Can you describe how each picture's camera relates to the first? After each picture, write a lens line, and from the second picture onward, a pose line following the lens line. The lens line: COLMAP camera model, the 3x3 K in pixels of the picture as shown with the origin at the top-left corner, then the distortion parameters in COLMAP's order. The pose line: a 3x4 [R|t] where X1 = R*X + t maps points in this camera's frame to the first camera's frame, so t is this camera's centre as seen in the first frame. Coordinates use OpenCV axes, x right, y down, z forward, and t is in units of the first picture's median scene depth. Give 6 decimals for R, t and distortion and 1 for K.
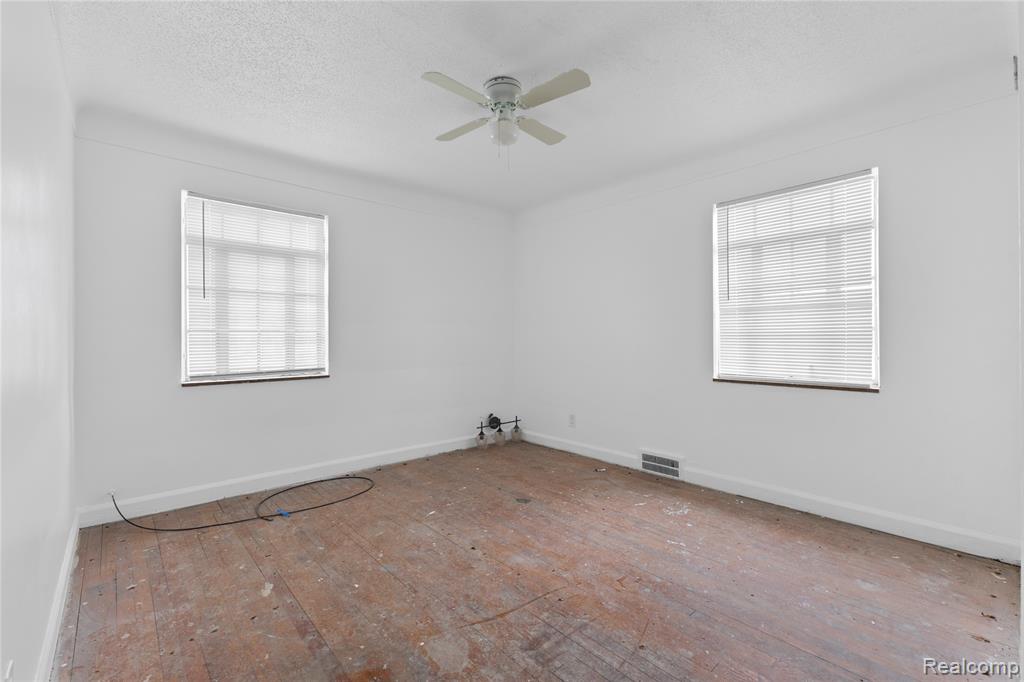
lens RADIAL K [[444.7, 0, 512.2], [0, 444.7, 339.2], [0, 0, 1]] dist [0.033303, 0.001026]
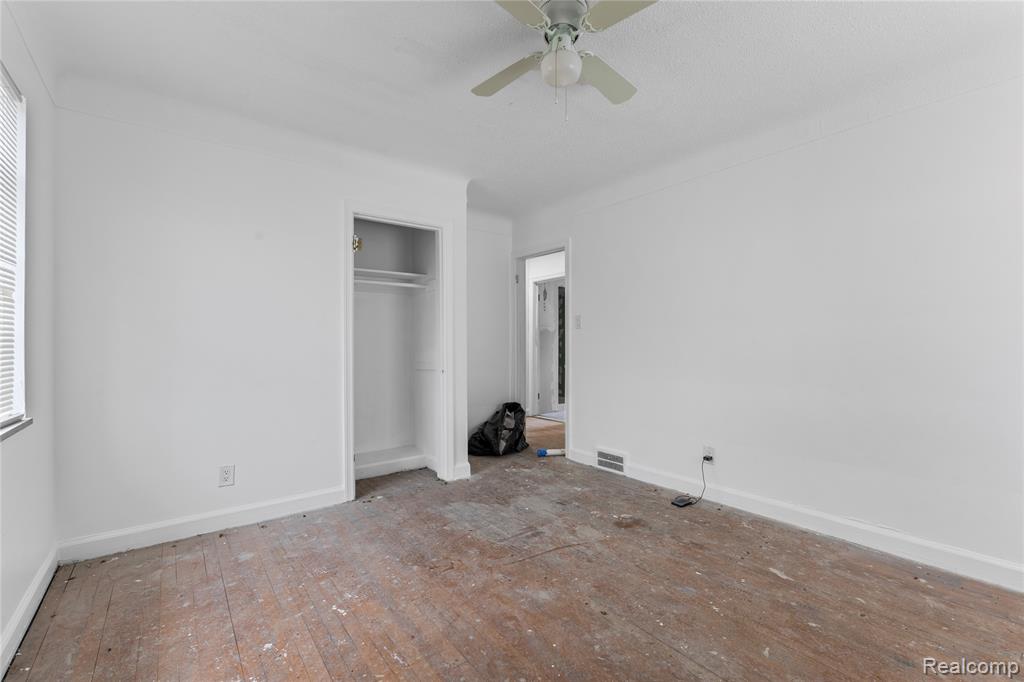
lens RADIAL K [[444.7, 0, 518.0], [0, 444.7, 338.0], [0, 0, 1]] dist [0.033303, 0.001026]
pose [[-0.998445, 0.006067, 0.055410, 0.016424], [0.005731, 0.999964, -0.006205, -0.005176], [-0.055445, -0.005878, -0.998444, 1.982287]]
